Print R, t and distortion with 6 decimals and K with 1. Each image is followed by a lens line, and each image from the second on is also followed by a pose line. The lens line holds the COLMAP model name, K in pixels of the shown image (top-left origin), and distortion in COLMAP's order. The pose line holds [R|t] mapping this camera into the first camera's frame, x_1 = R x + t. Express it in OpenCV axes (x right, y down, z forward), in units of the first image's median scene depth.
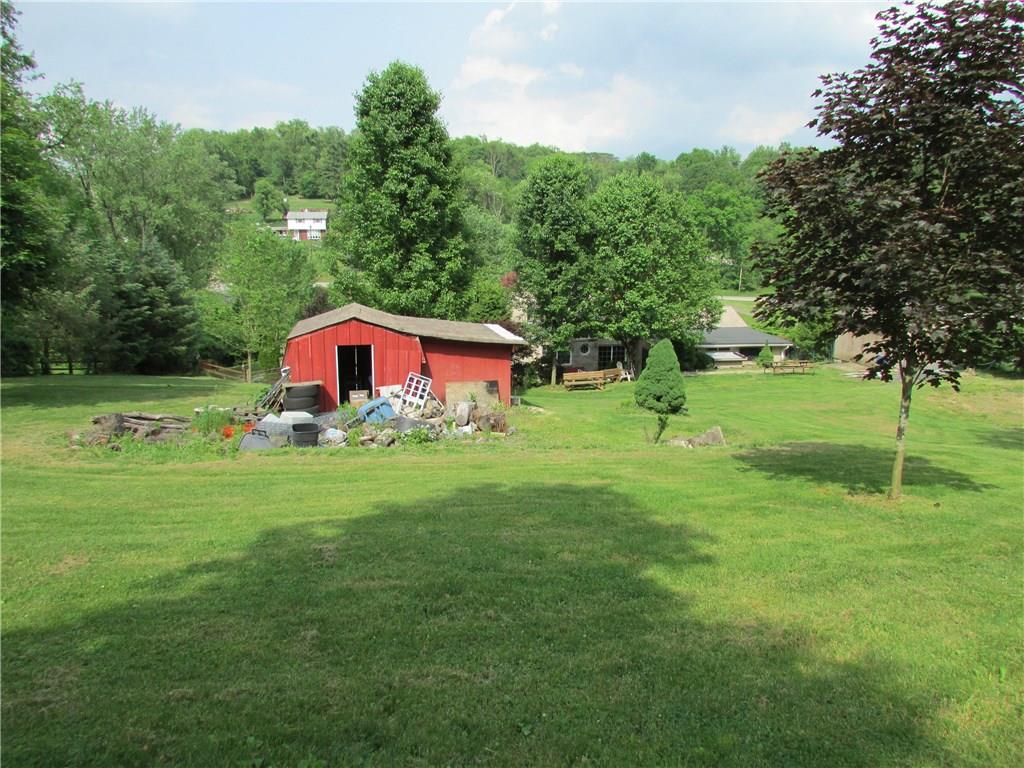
lens RADIAL K [[730.9, 0, 513.1], [0, 730.9, 380.1], [0, 0, 1]] dist [-0.027592, 0.004344]
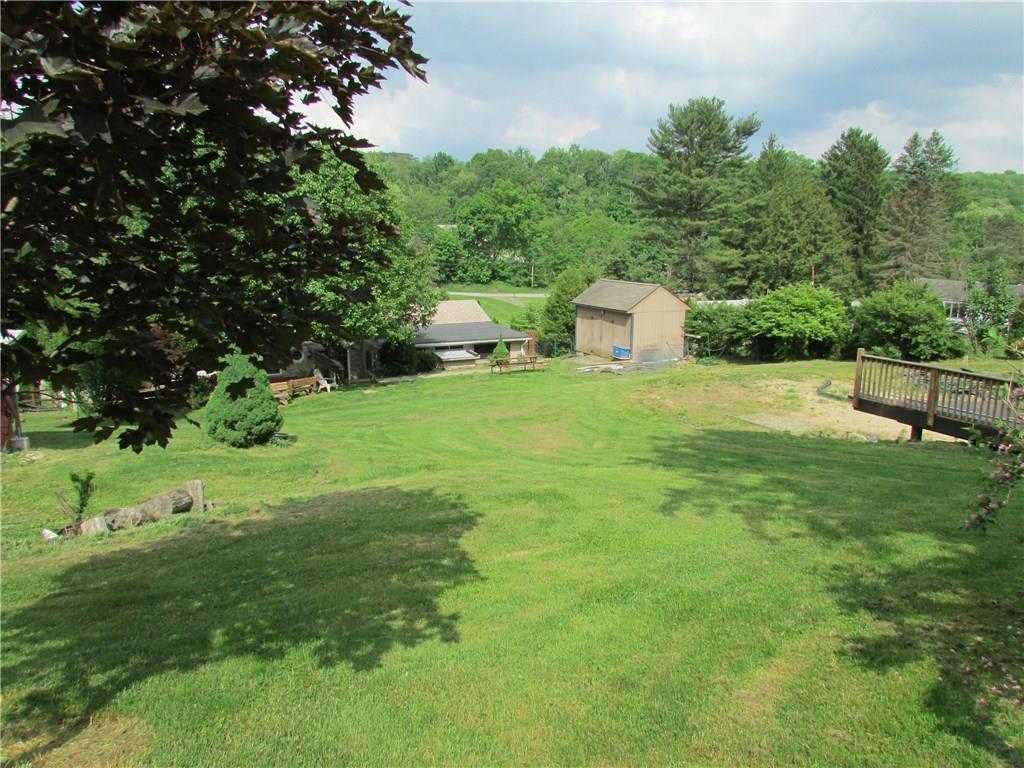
lens RADIAL K [[734.1, 0, 509.8], [0, 734.1, 383.8], [0, 0, 1]] dist [-0.021003, 0.002237]
pose [[0.968338, -0.059323, 0.242493, 0.289406], [0.058996, 0.998221, 0.008617, -0.004271], [-0.242573, 0.005962, 0.970115, 0.260834]]
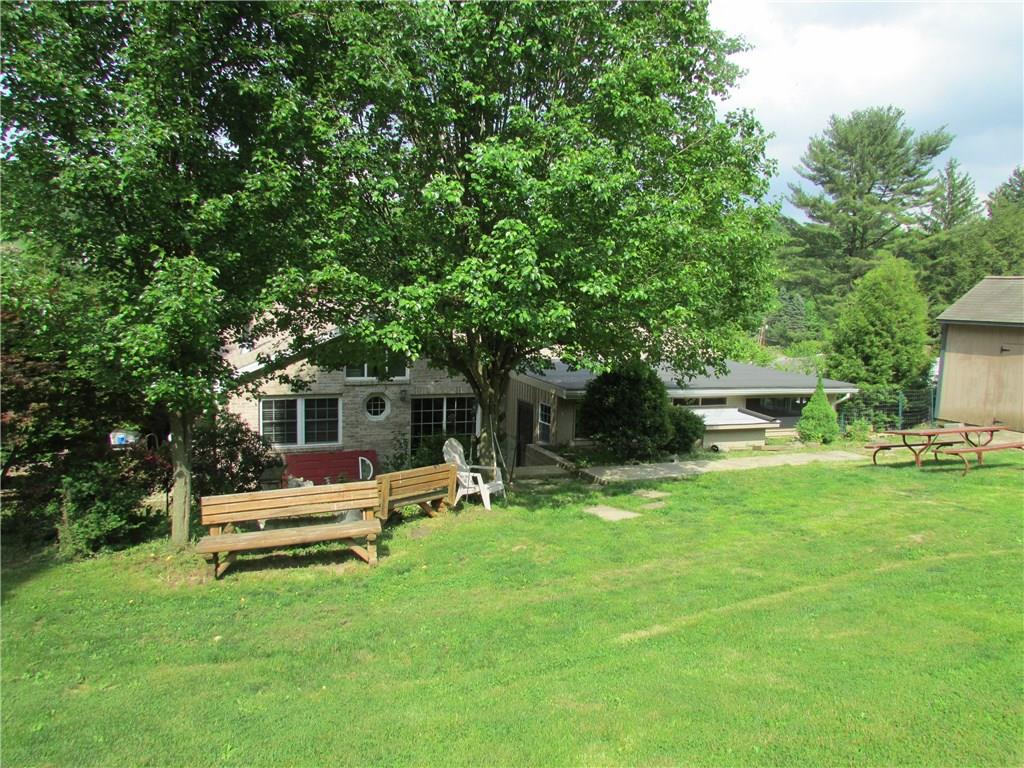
lens RADIAL K [[744.9, 0, 511.3], [0, 744.9, 388.4], [0, 0, 1]] dist [0.004480, 0.001855]
pose [[0.982003, -0.004705, 0.188804, 0.209920], [0.020398, 0.996484, -0.081264, -0.038250], [-0.187758, 0.083653, 0.978647, 1.316219]]
